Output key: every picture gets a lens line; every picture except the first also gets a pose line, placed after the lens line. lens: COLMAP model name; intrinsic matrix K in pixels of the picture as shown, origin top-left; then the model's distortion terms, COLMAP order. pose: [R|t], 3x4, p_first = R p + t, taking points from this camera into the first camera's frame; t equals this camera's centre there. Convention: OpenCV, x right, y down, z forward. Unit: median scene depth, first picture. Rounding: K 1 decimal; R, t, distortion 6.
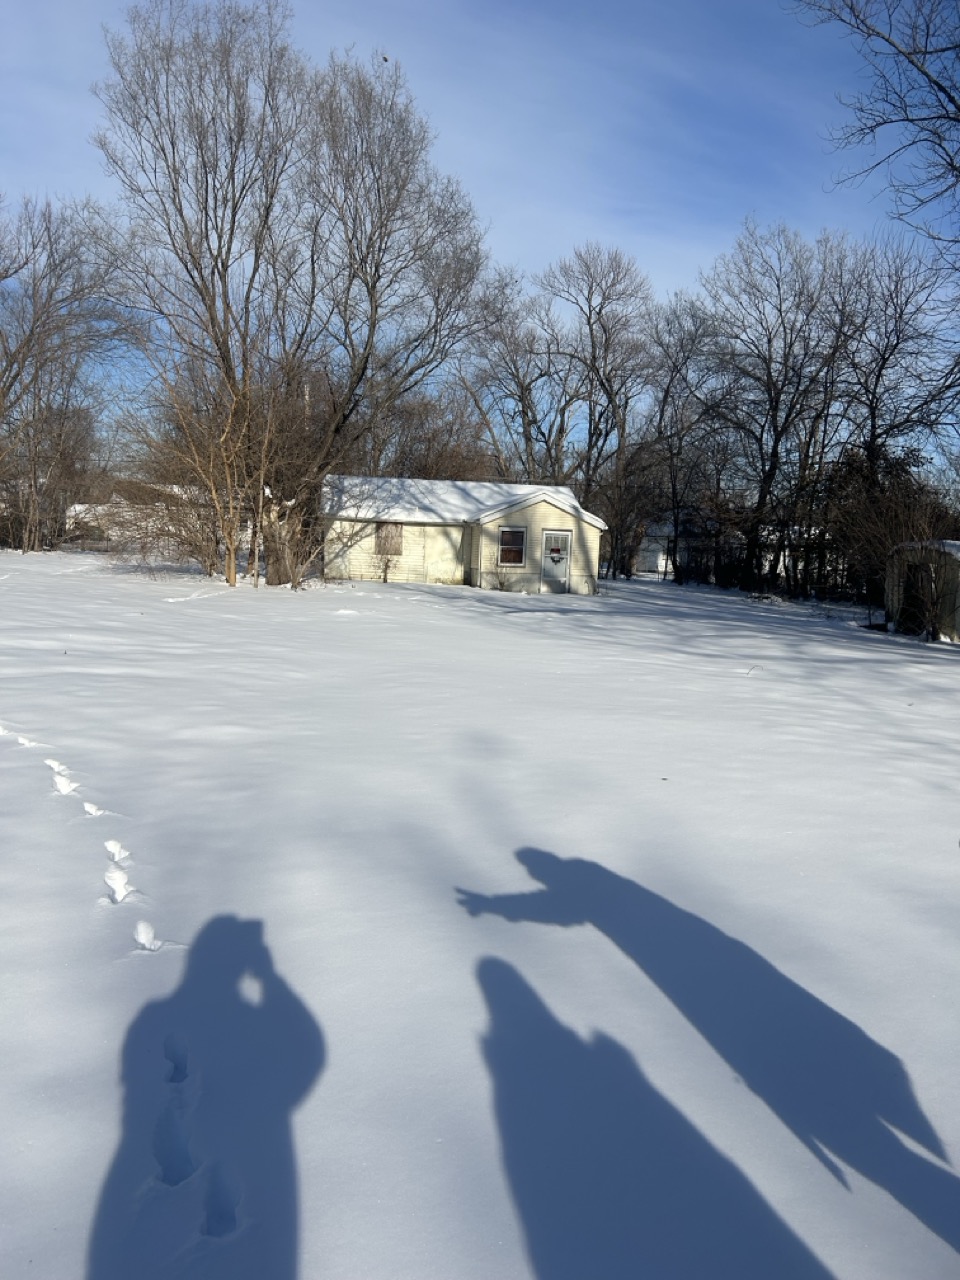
lens RADIAL K [[955.4, 0, 452.6], [0, 955.4, 643.6], [0, 0, 1]] dist [0.078618, -0.200426]
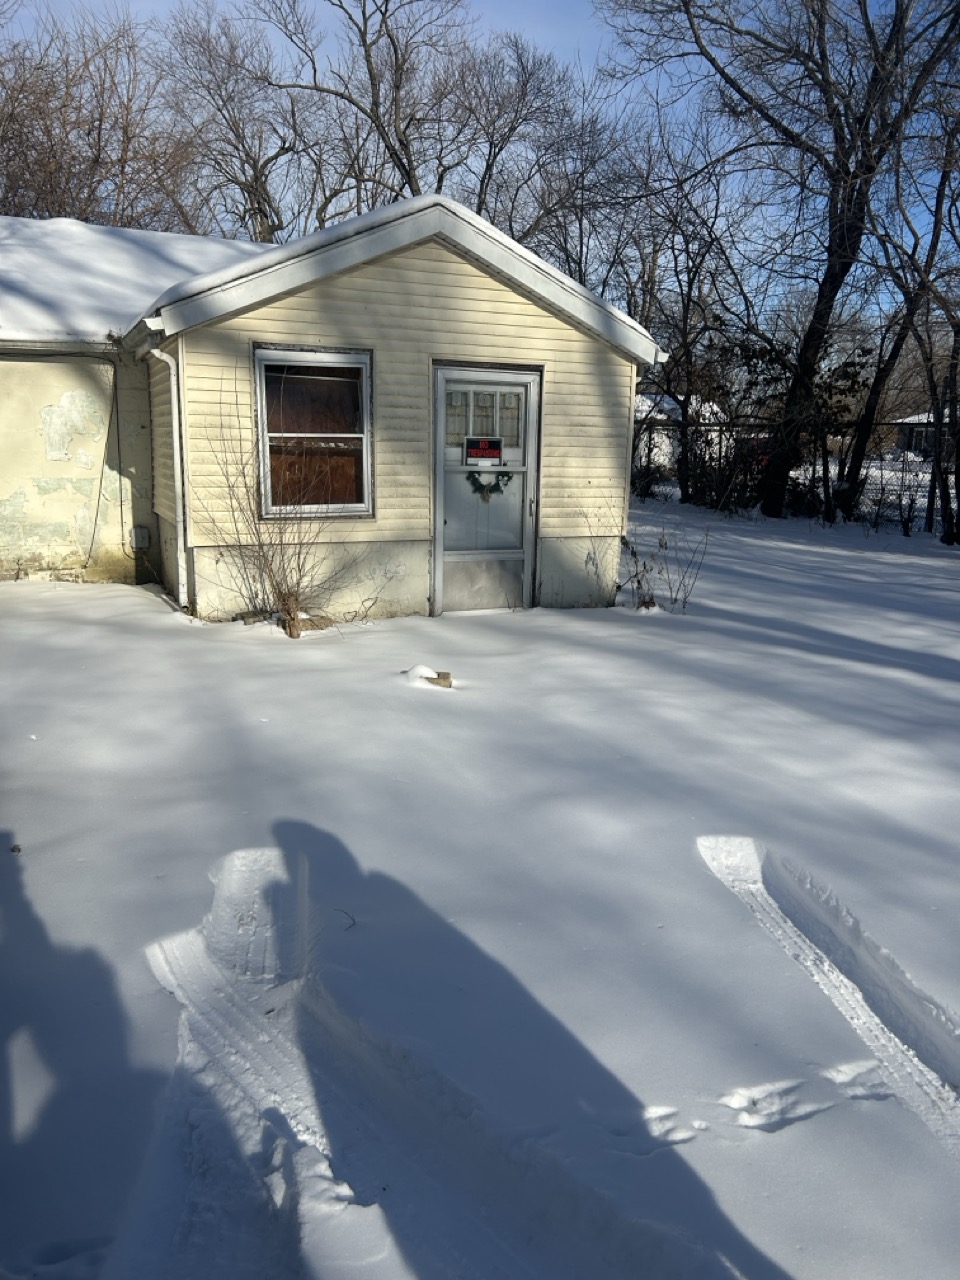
lens RADIAL K [[955.4, 0, 452.6], [0, 955.4, 643.6], [0, 0, 1]] dist [0.078618, -0.200426]
pose [[0.967952, -0.072625, 0.240407, 0.032394], [0.029891, 0.983785, 0.176843, -0.090227], [-0.249352, -0.163989, 0.954427, 0.737932]]
